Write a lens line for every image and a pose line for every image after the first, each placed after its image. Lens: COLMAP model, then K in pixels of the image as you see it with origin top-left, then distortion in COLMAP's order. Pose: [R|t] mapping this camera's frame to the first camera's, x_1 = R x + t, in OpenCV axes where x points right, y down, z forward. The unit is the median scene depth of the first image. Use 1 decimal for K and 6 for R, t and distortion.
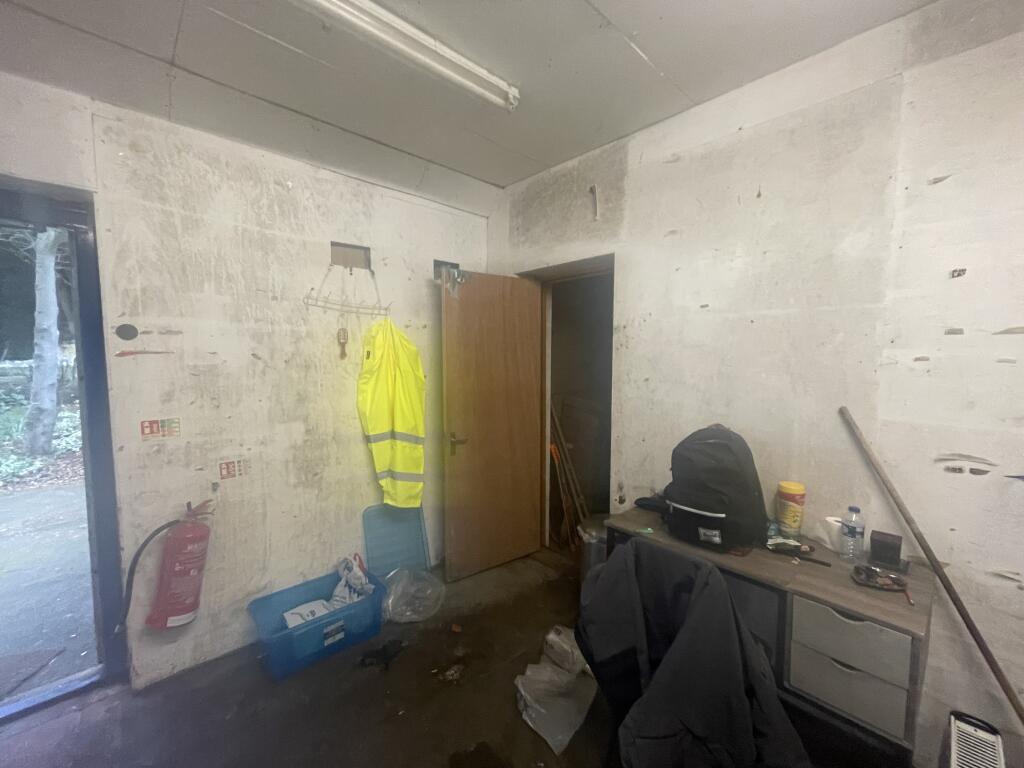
lens RADIAL K [[412.4, 0, 512.0], [0, 412.4, 384.0], [0, 0, 1]] dist [-0.003616, -0.000349]
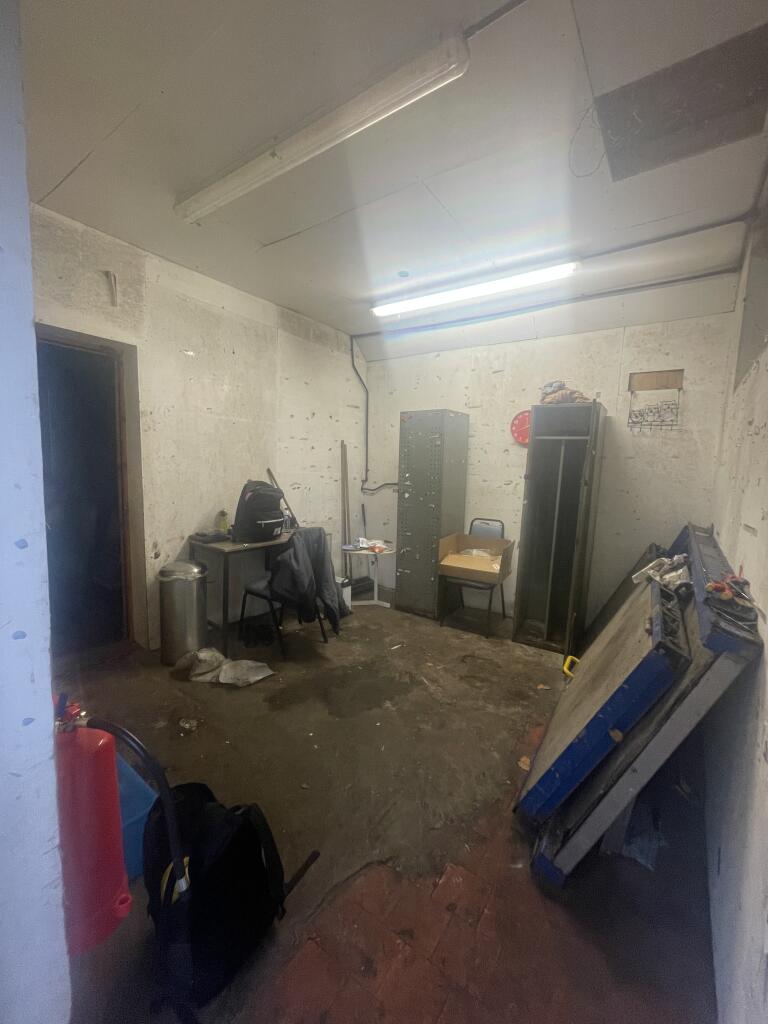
lens RADIAL K [[412.4, 0, 384.0], [0, 412.4, 512.0], [0, 0, 1]] dist [-0.003616, -0.000349]
pose [[-0.194227, -0.122040, 0.973335, -1.262487], [0.032696, 0.990874, 0.130763, 0.017170], [-0.980412, 0.057222, -0.188465, 0.671503]]
